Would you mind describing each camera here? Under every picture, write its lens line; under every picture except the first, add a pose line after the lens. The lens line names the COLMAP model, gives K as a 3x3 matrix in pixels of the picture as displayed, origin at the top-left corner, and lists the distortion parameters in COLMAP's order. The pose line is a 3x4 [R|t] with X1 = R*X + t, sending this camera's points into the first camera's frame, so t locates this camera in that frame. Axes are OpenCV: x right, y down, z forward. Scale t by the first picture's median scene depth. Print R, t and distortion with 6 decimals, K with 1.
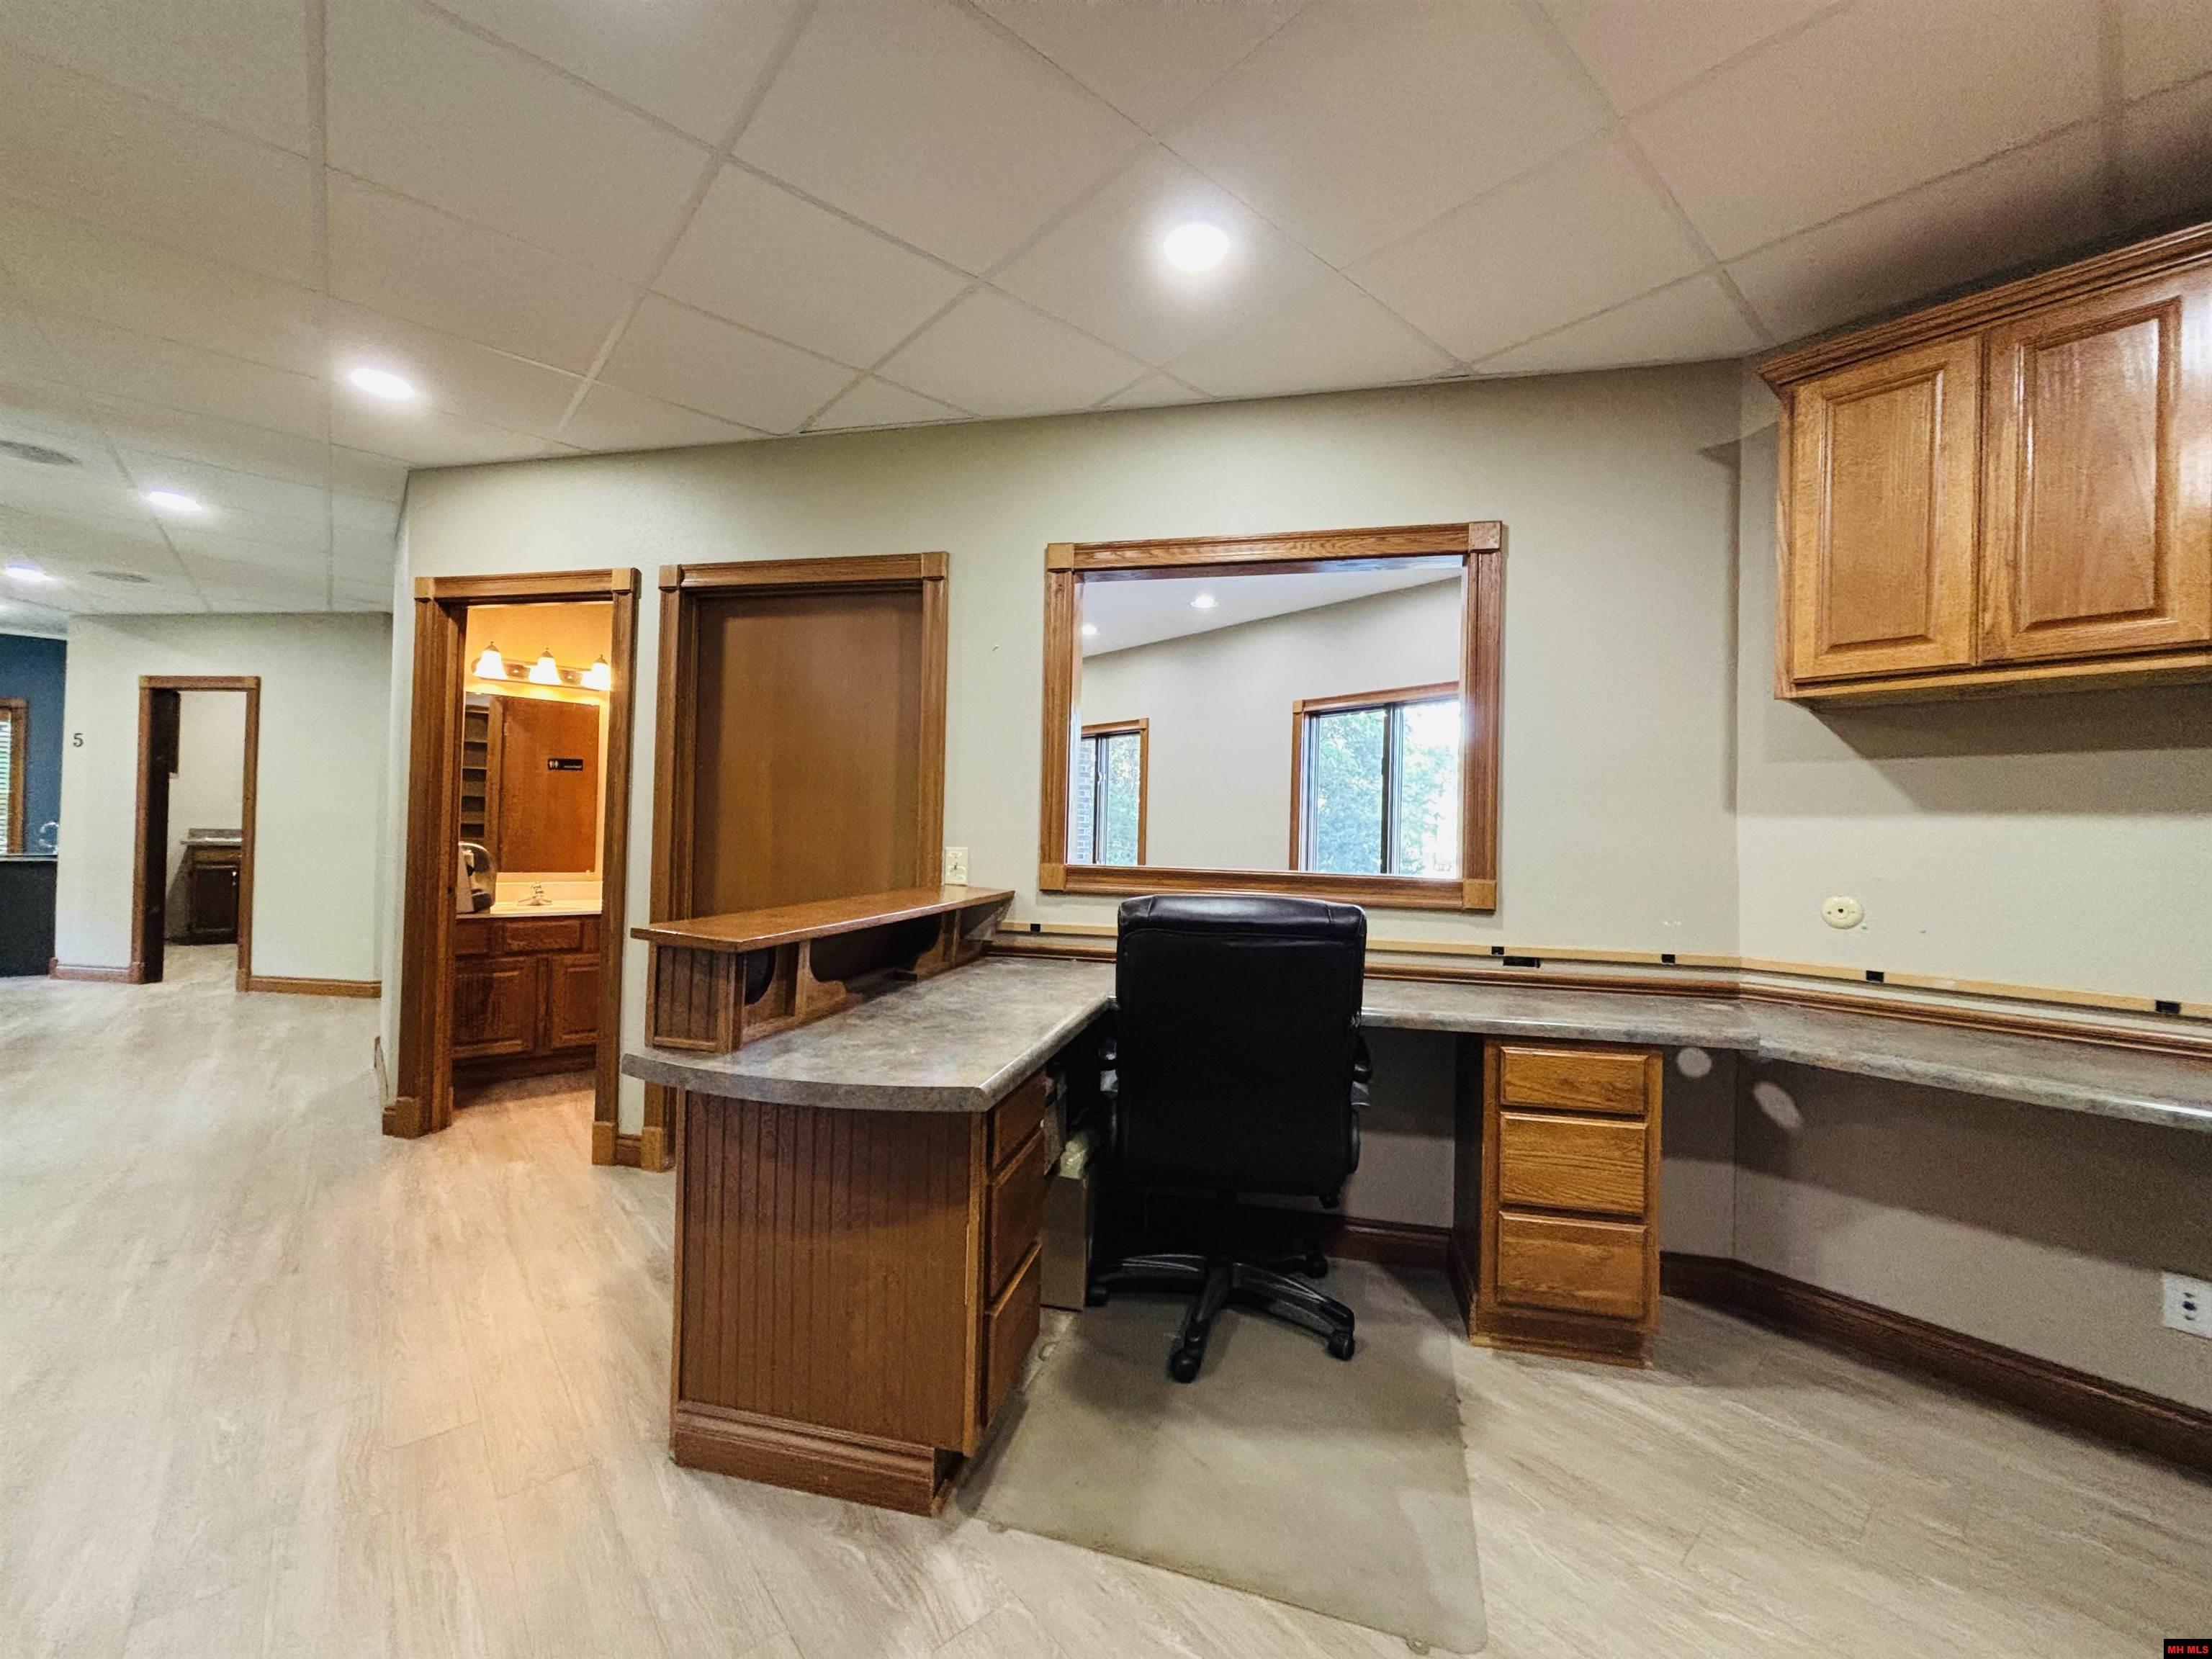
lens RADIAL K [[881.7, 0, 1106.0], [0, 881.7, 830.1], [0, 0, 1]] dist [-0.003939, 0.001351]
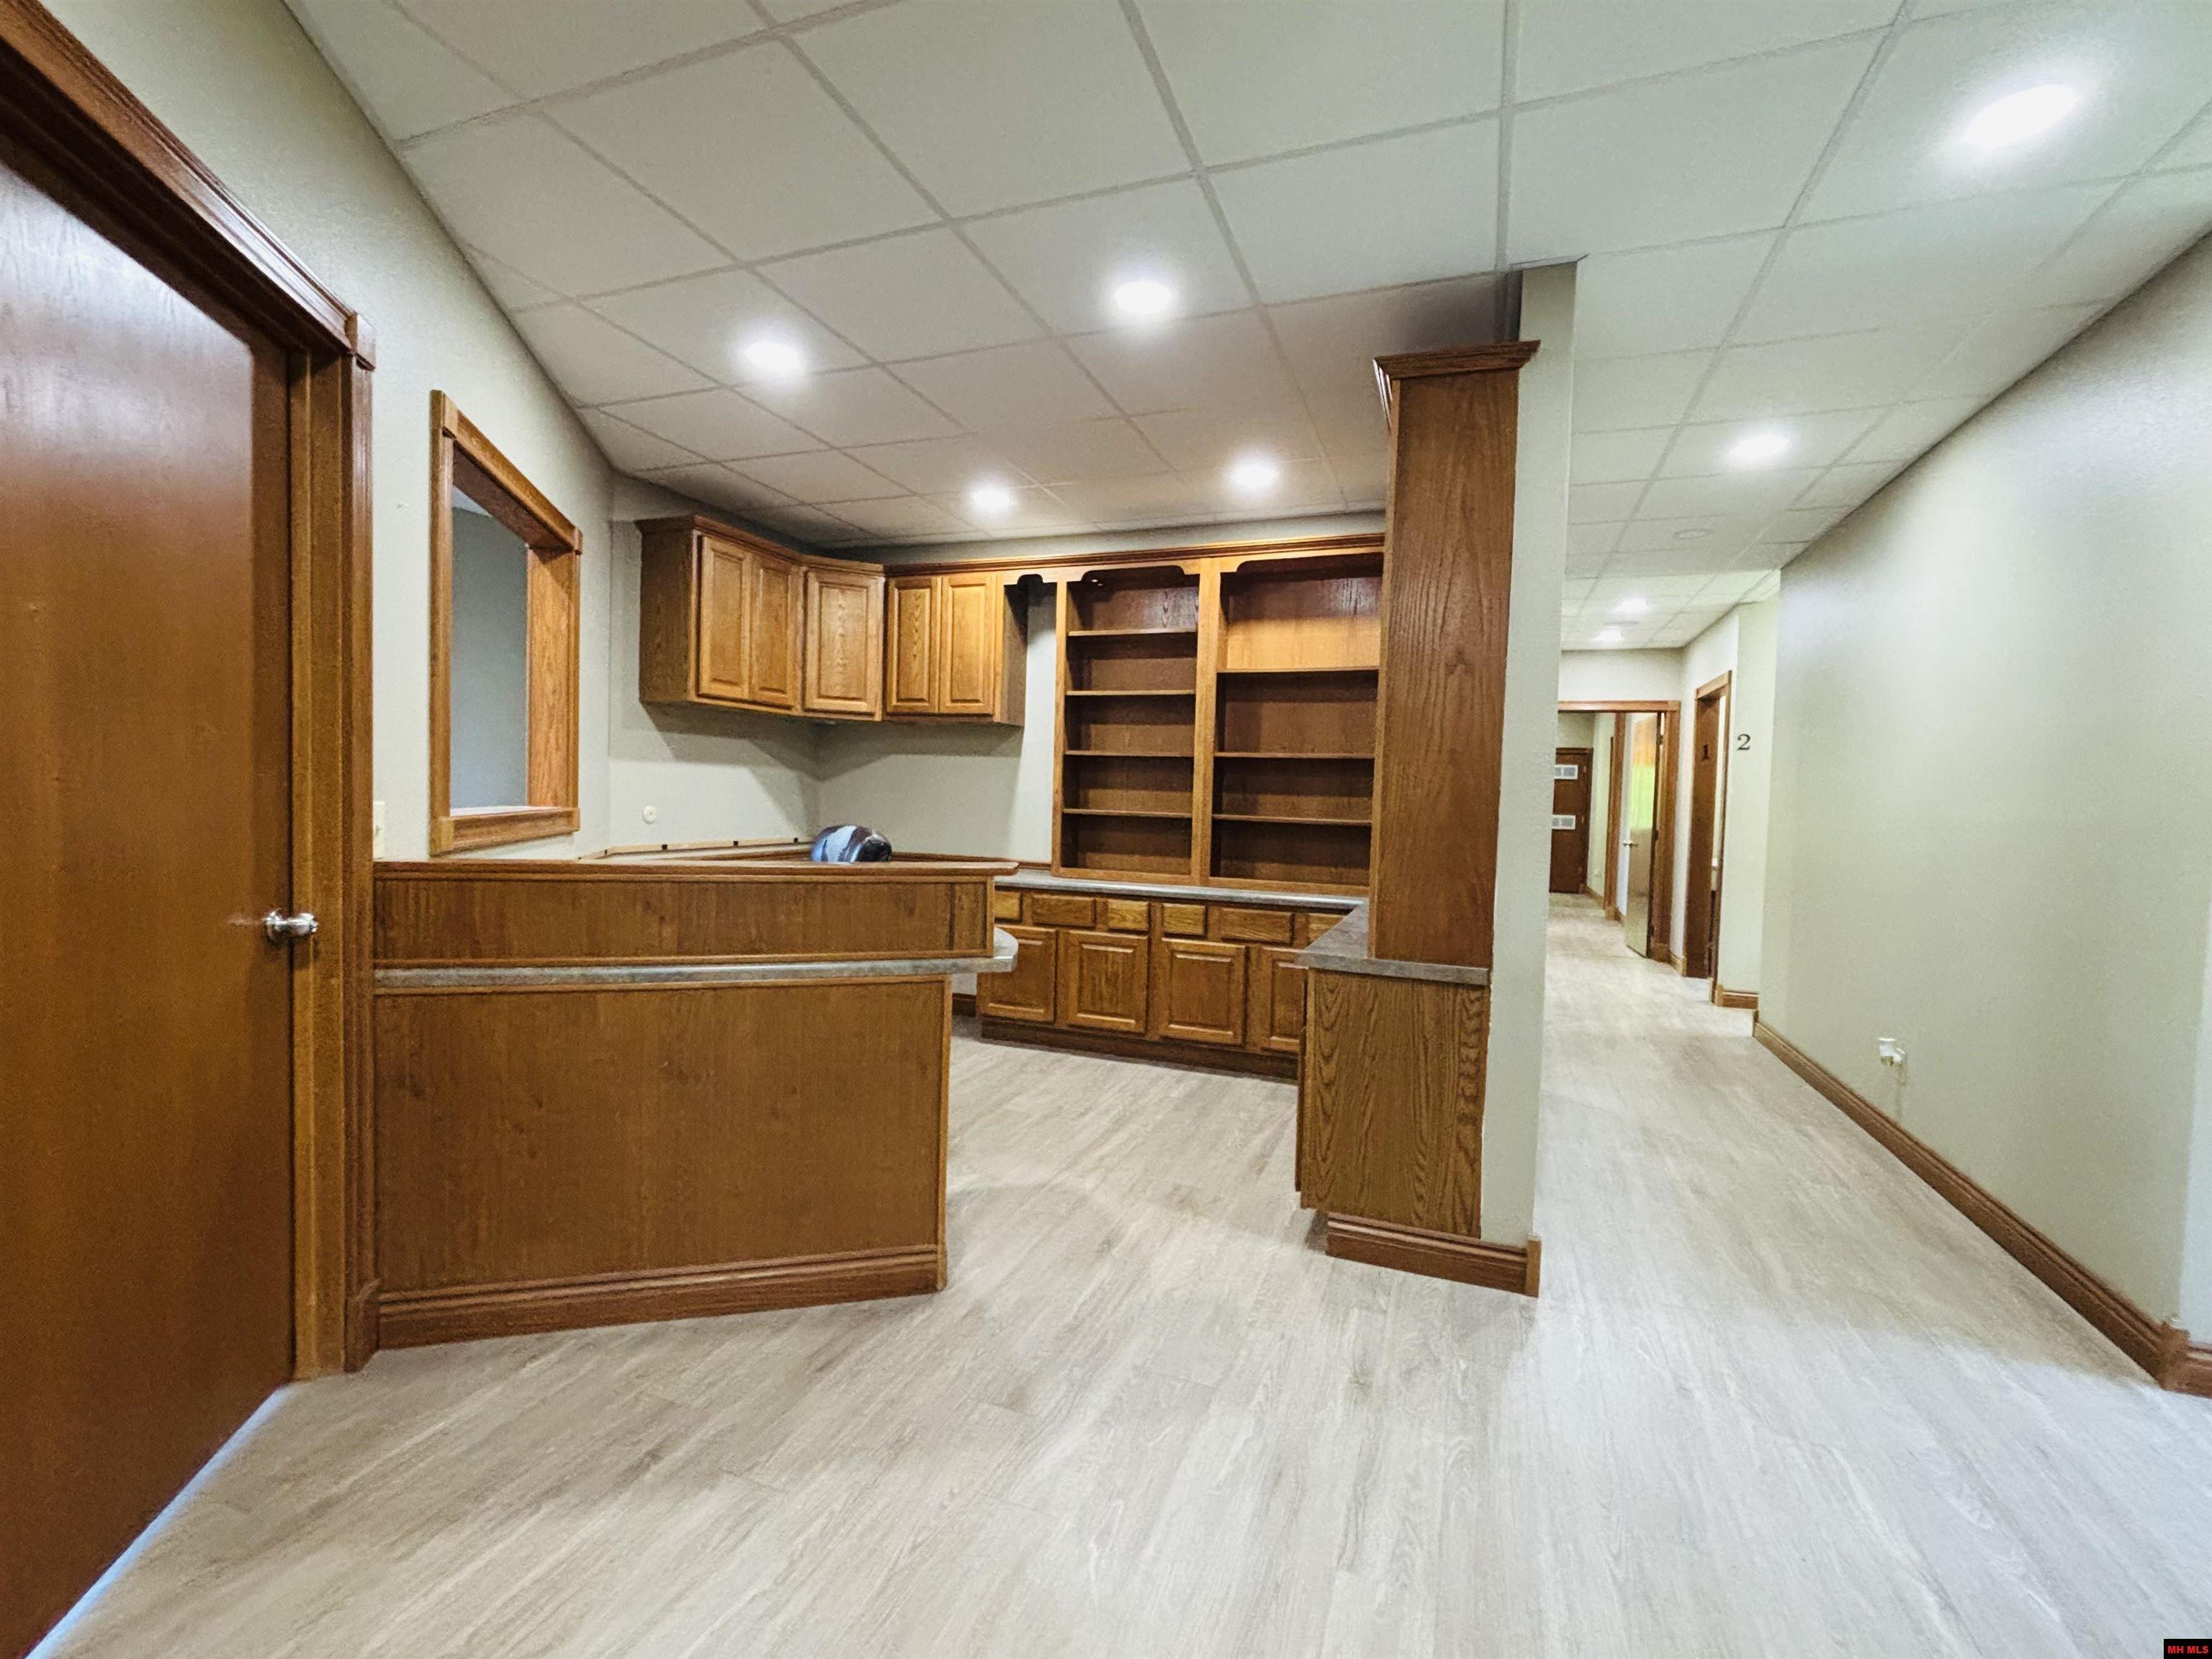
lens RADIAL K [[969.1, 0, 1111.4], [0, 969.1, 831.5], [0, 0, 1]] dist [0.000433, 0.000003]
pose [[-0.474470, -0.081457, 0.876495, -1.155991], [-0.052541, 0.996555, 0.064173, -0.042209], [-0.878702, -0.015604, -0.477115, 0.944405]]
